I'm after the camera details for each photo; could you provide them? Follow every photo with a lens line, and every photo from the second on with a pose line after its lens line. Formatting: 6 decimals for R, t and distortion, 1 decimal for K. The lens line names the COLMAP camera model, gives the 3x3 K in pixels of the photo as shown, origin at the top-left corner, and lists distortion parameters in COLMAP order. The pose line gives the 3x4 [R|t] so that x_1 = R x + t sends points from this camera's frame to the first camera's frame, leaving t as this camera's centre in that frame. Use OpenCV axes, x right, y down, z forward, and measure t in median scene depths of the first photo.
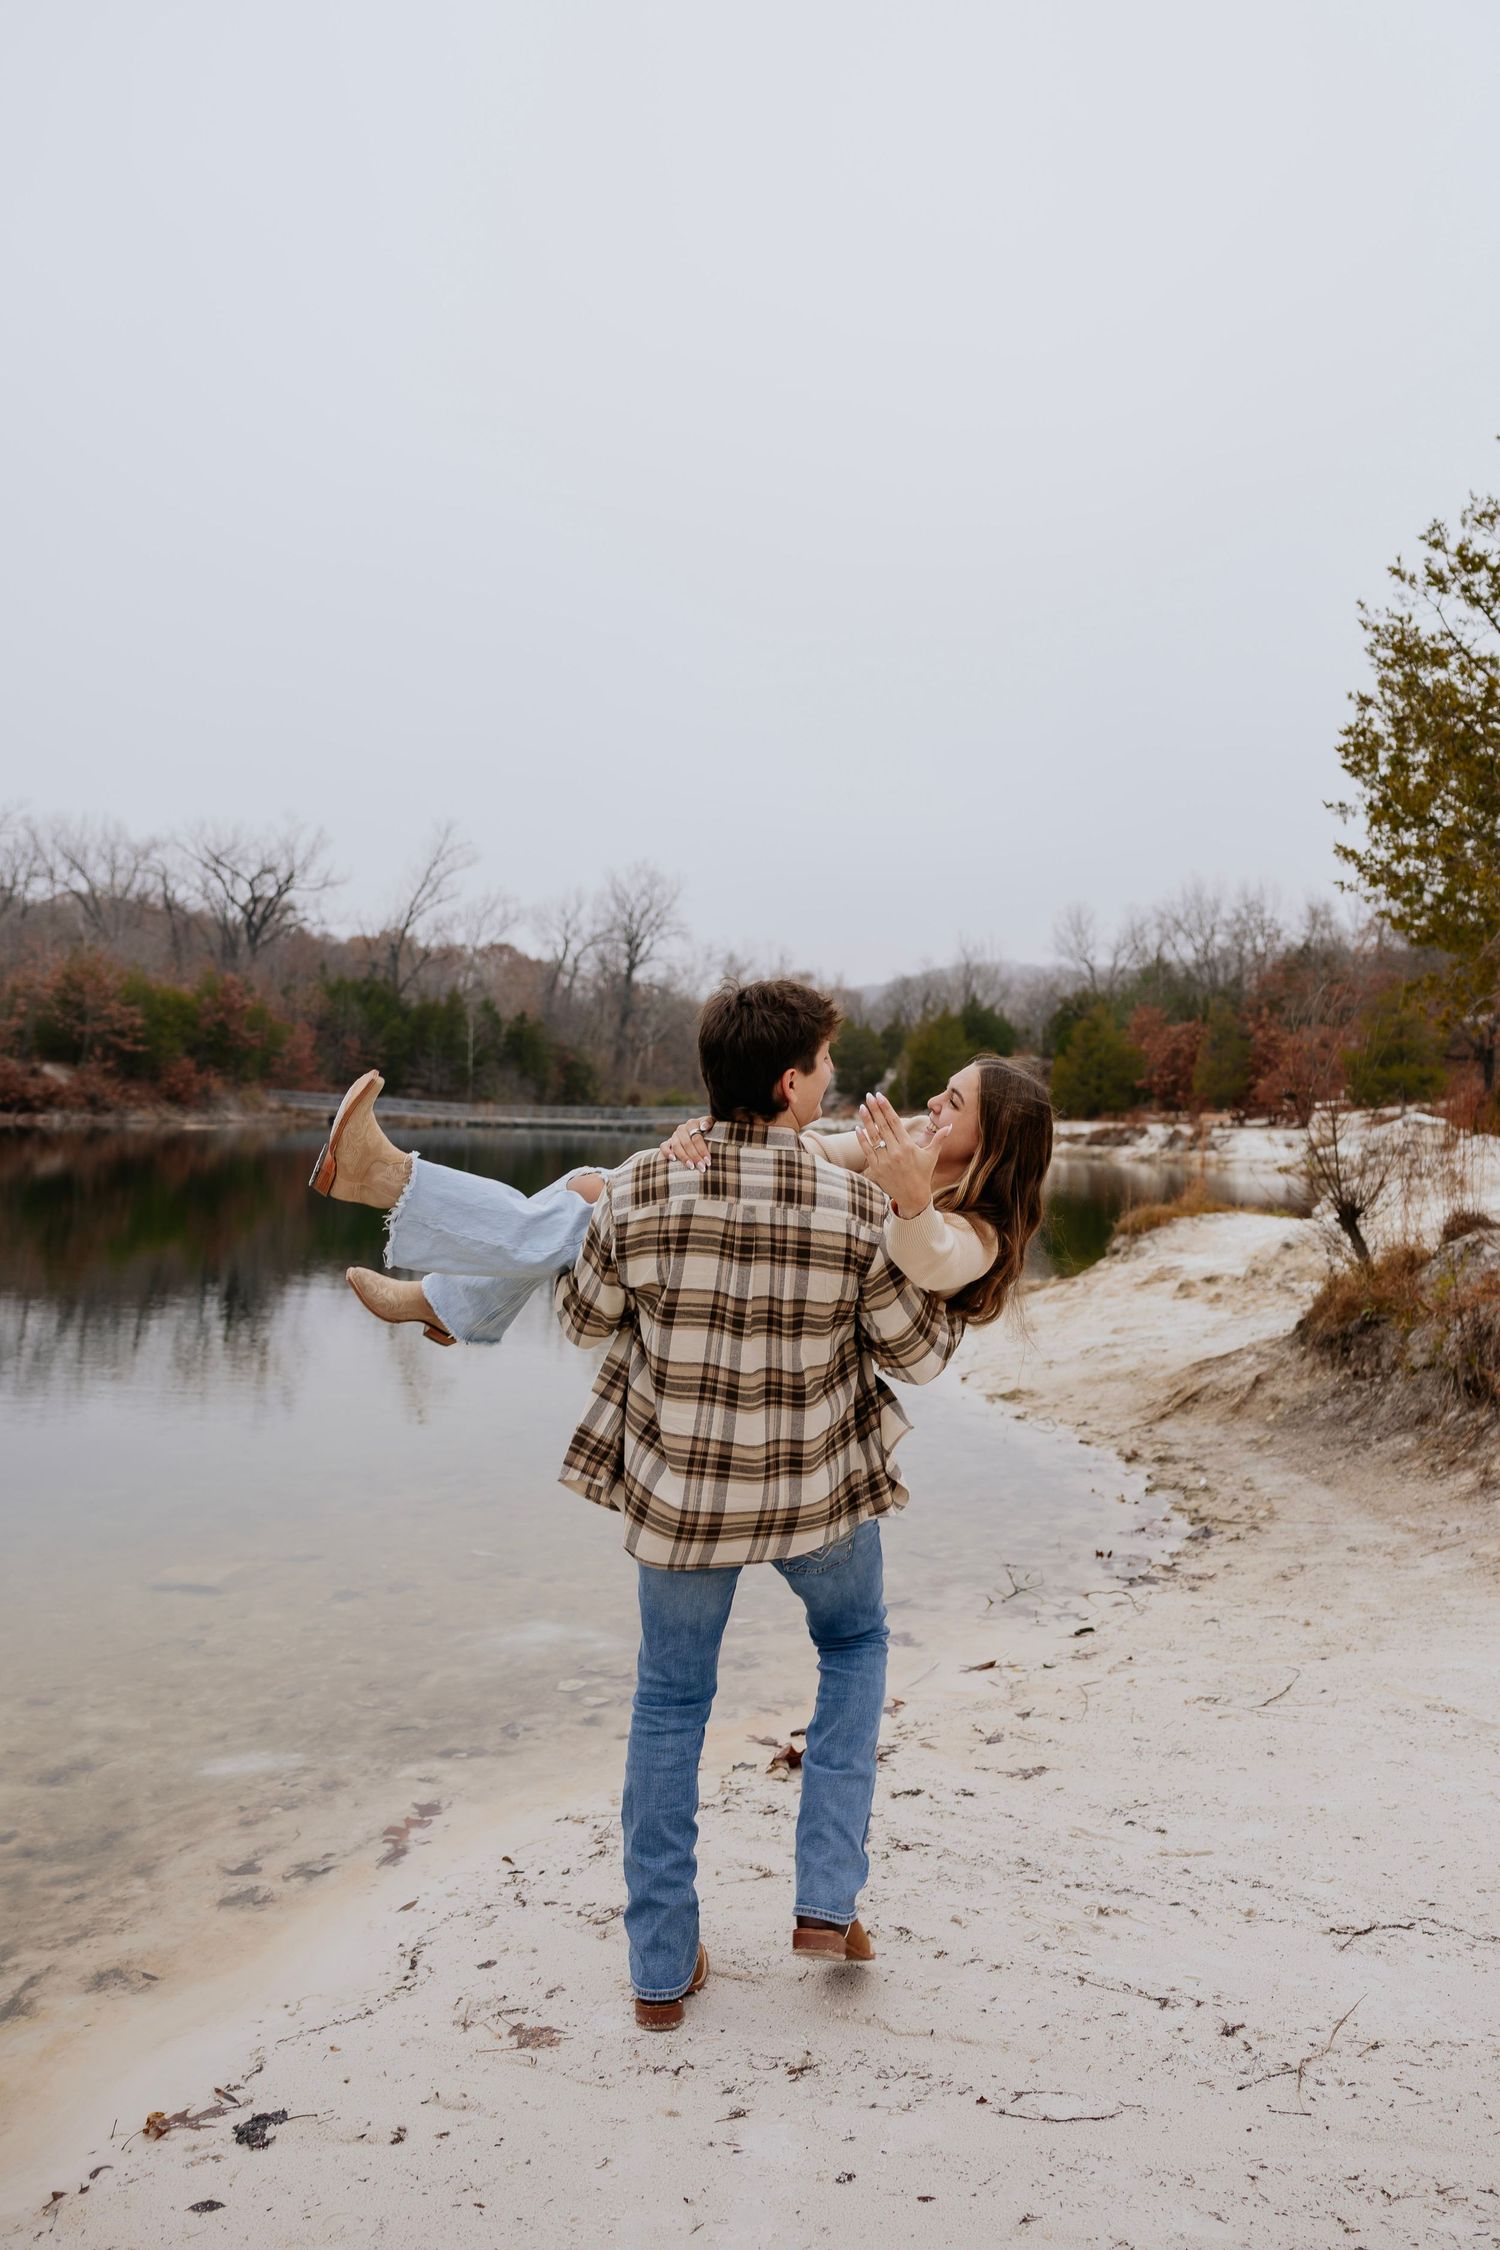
lens RADIAL K [[1515.1, 0, 750.0], [0, 1515.1, 1125.0], [0, 0, 1]] dist [-0.006621, 0.001161]
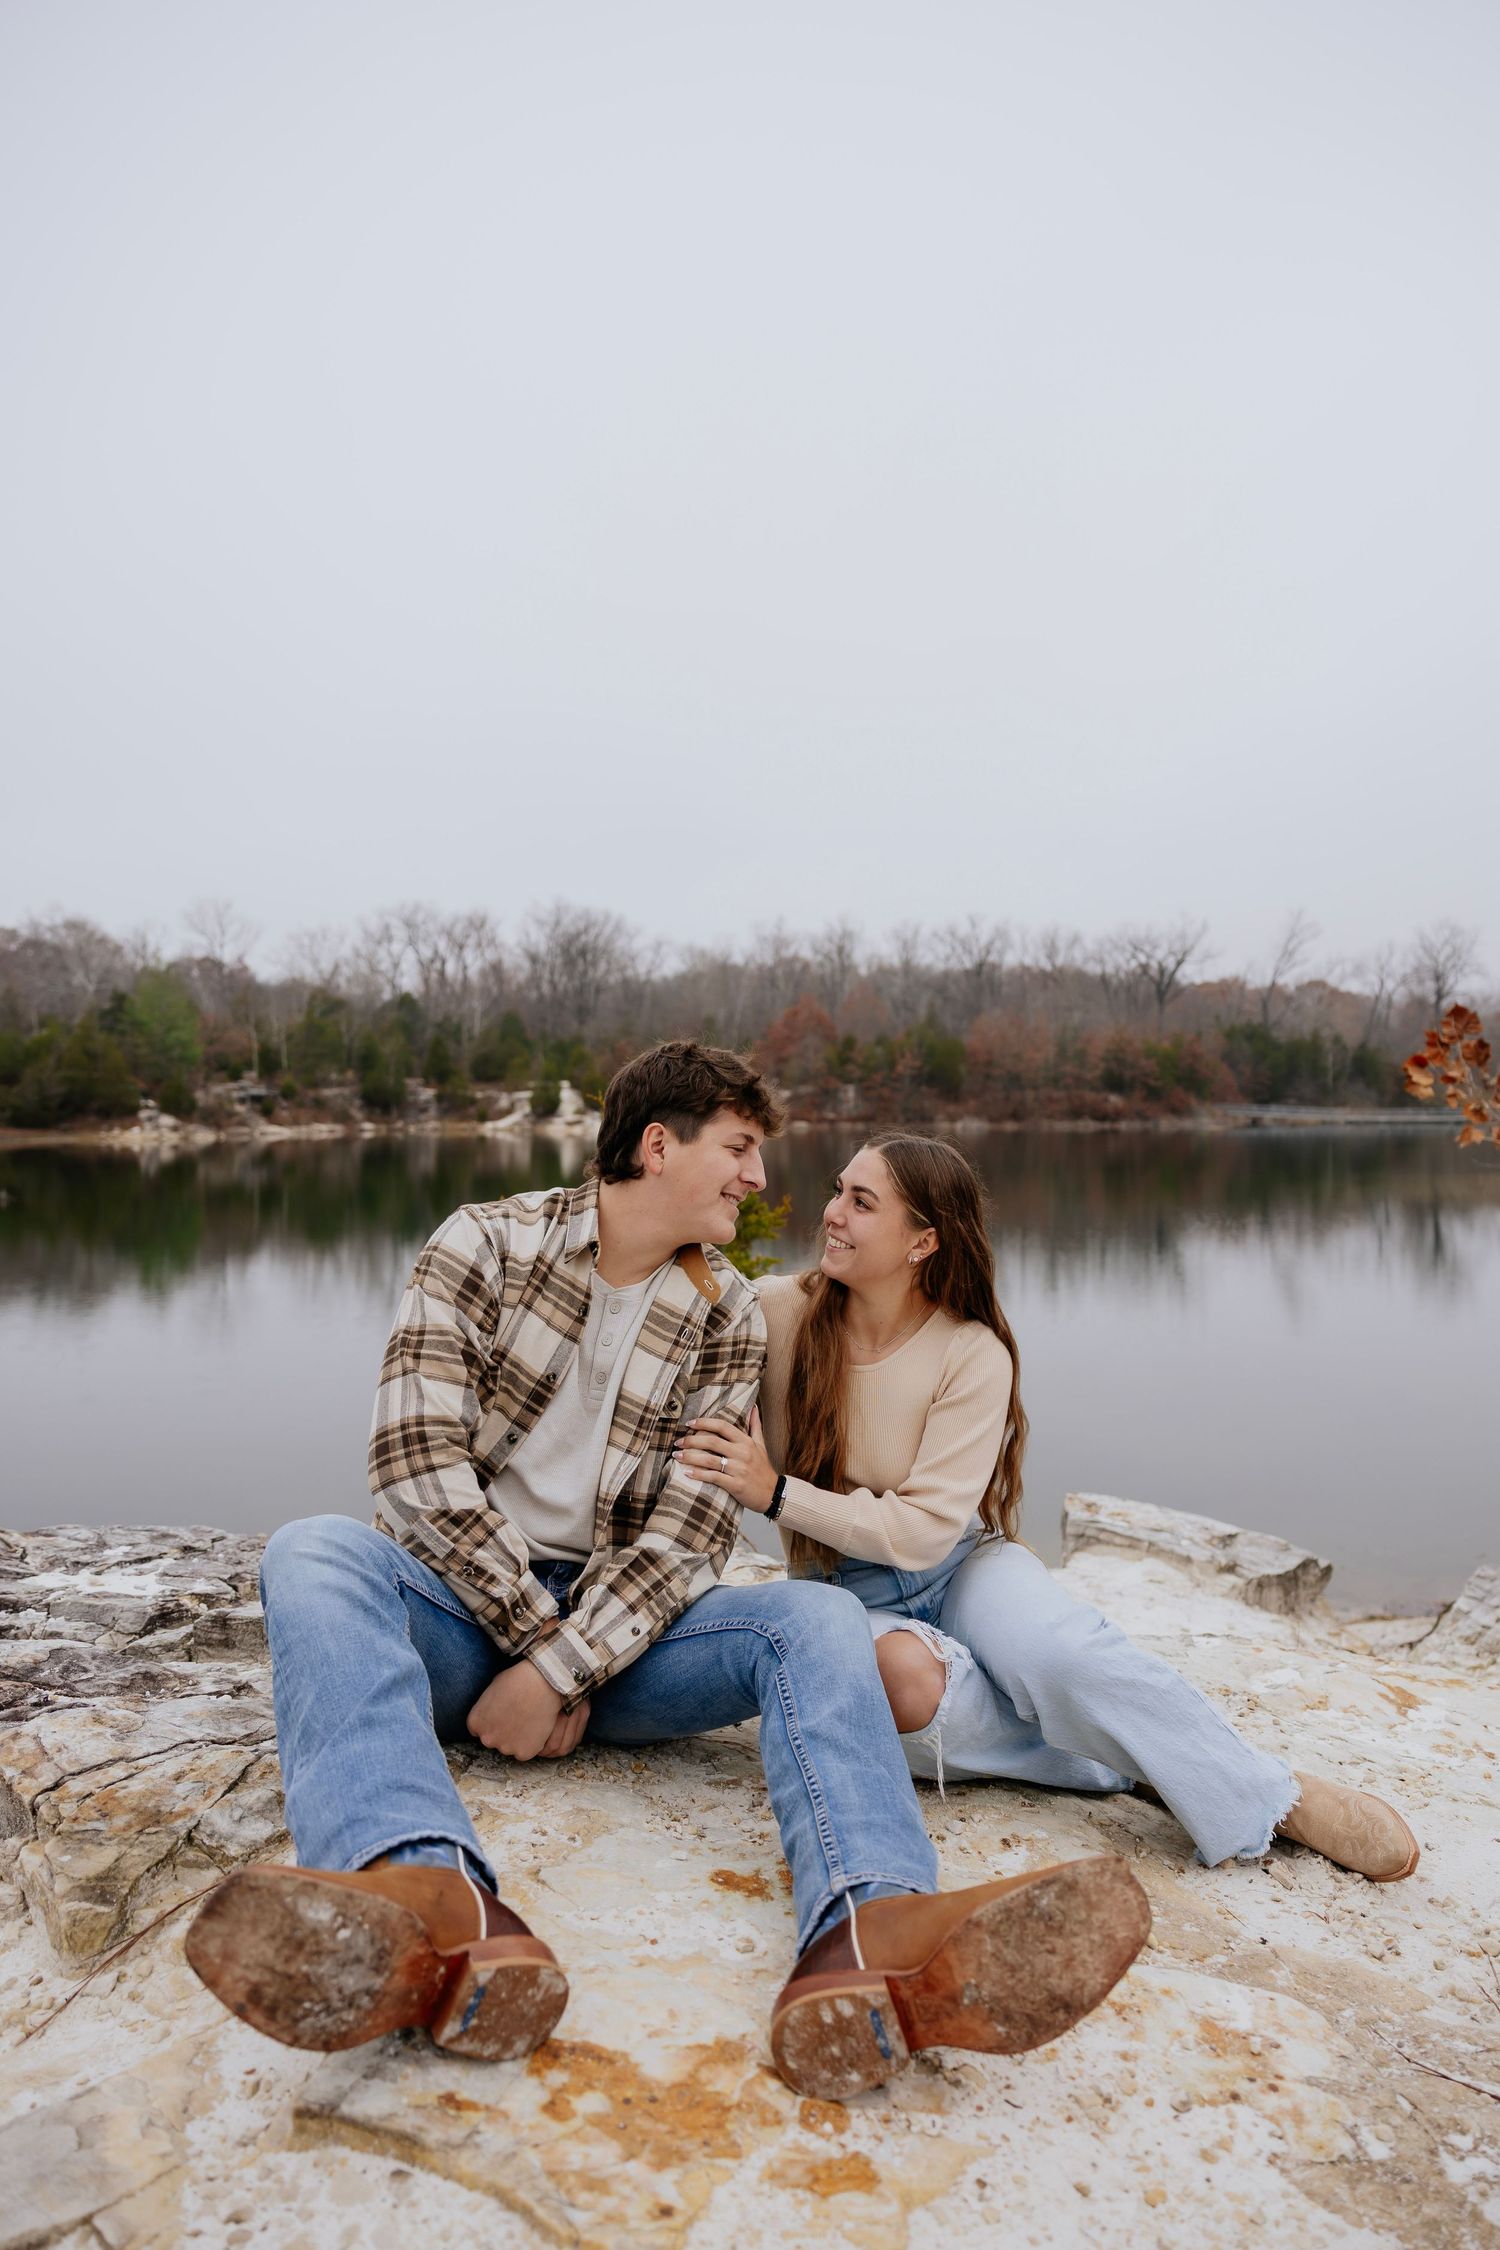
lens RADIAL K [[1515.1, 0, 750.0], [0, 1515.1, 1125.0], [0, 0, 1]] dist [-0.006621, 0.001161]
pose [[0.891336, -0.025018, -0.452653, -0.022095], [0.025548, 0.999661, -0.004945, -0.004139], [0.452623, -0.007156, 0.891673, -0.527576]]
